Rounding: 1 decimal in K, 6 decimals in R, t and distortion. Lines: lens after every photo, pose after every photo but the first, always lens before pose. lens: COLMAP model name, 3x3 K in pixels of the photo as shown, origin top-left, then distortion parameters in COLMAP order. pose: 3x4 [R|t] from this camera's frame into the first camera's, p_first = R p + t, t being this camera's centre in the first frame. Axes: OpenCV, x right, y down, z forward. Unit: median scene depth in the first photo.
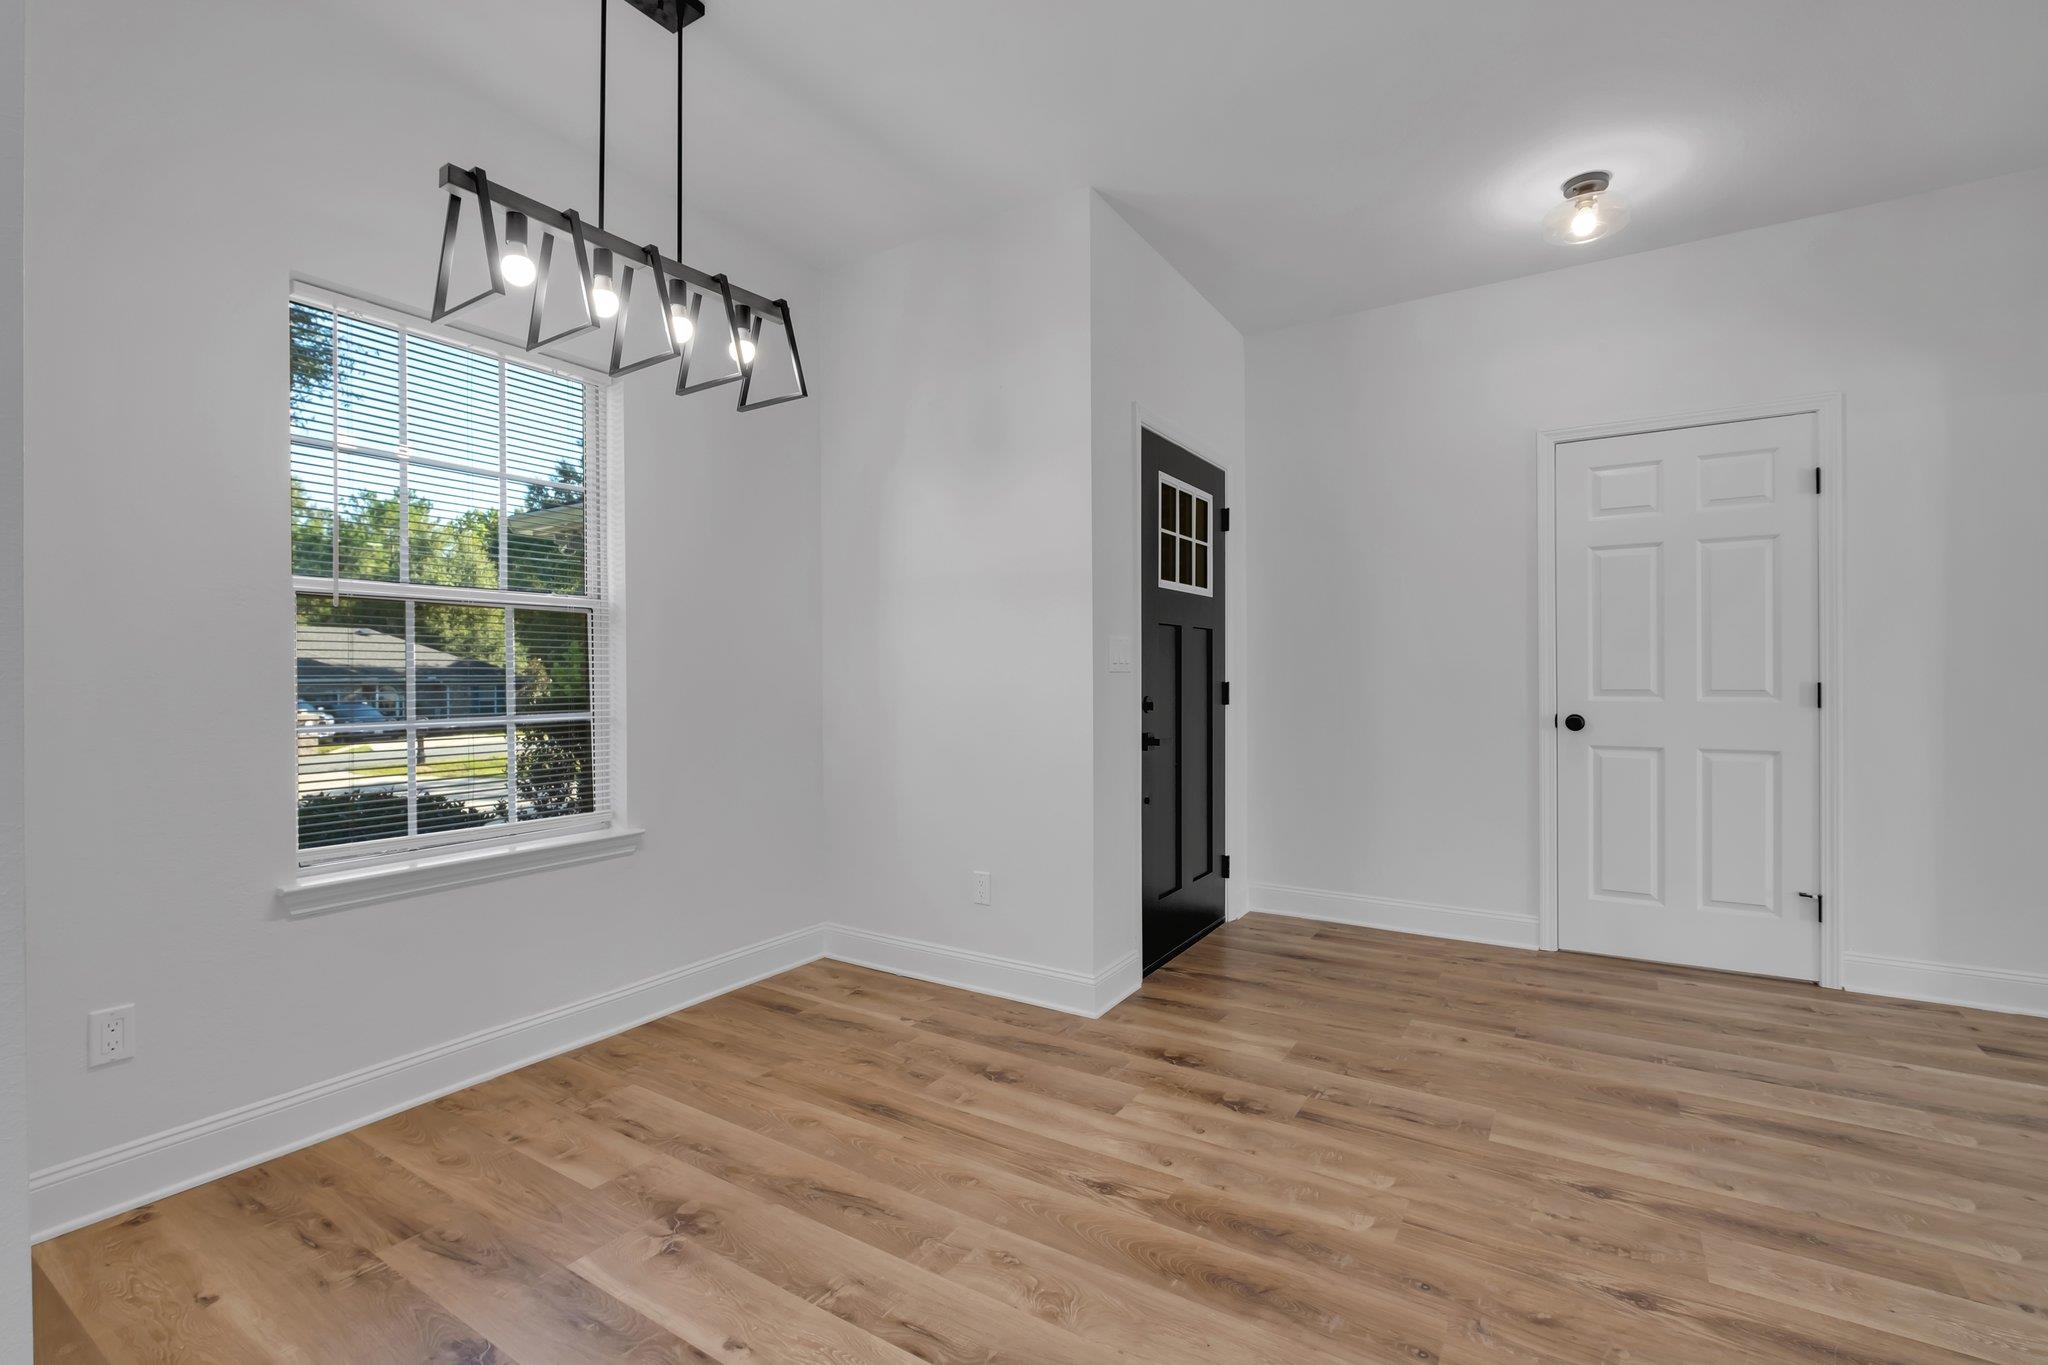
lens RADIAL K [[891.7, 0, 1030.7], [0, 891.7, 683.1], [0, 0, 1]] dist [-0.004490, 0.001506]
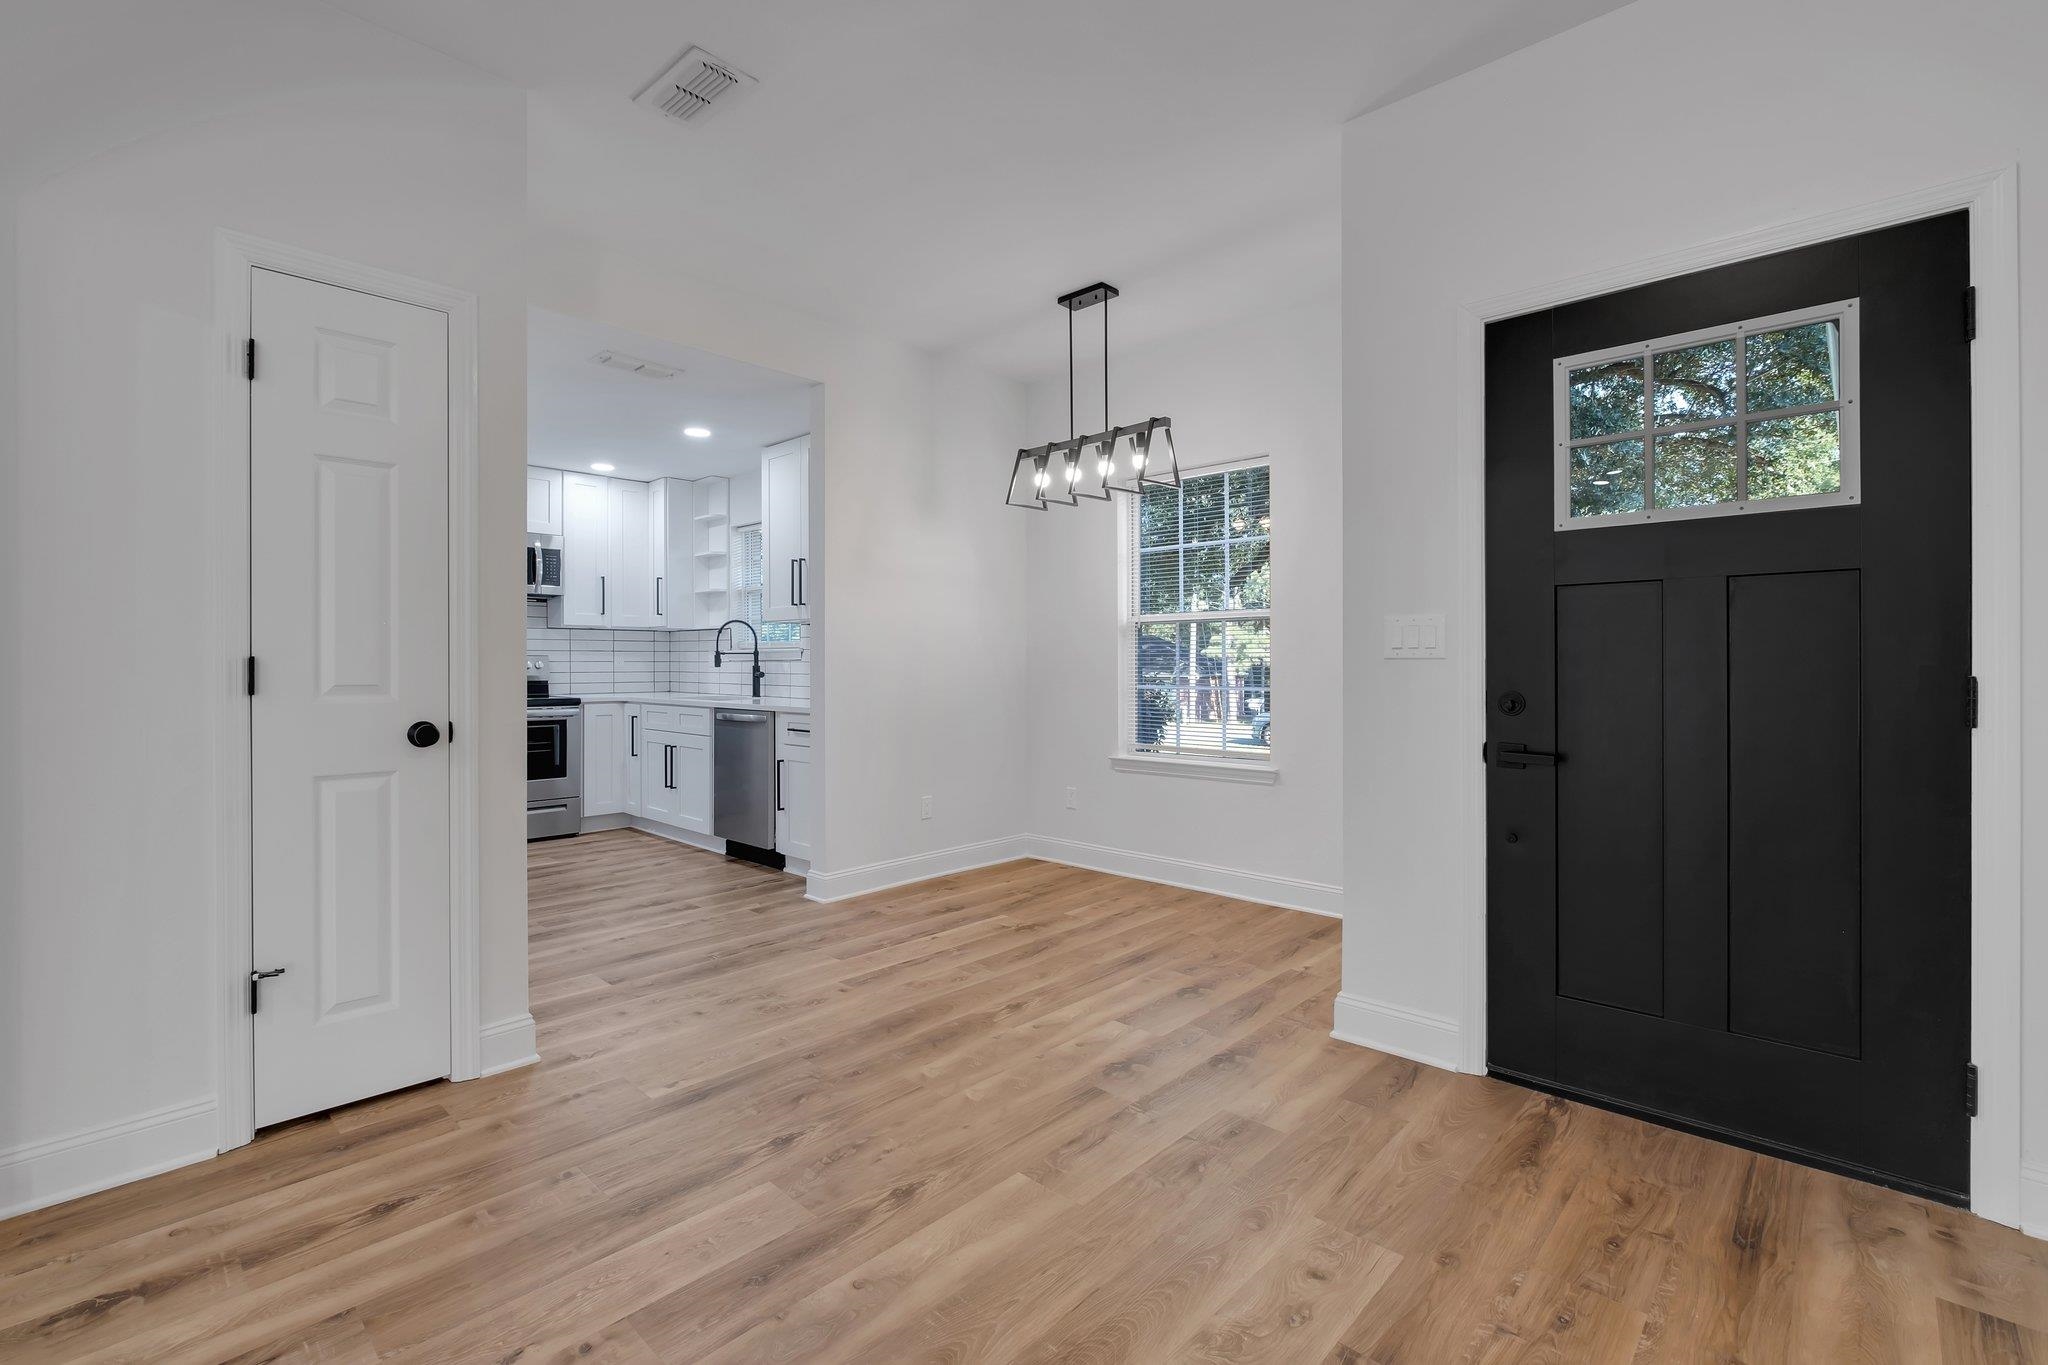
lens RADIAL K [[891.7, 0, 1026.1], [0, 891.7, 673.2], [0, 0, 1]] dist [-0.004490, 0.001506]
pose [[-0.175349, 0.013024, -0.984420, 1.416637], [-0.004842, 0.999889, 0.014091, -0.010986], [0.984494, 0.007237, -0.175266, 1.174229]]
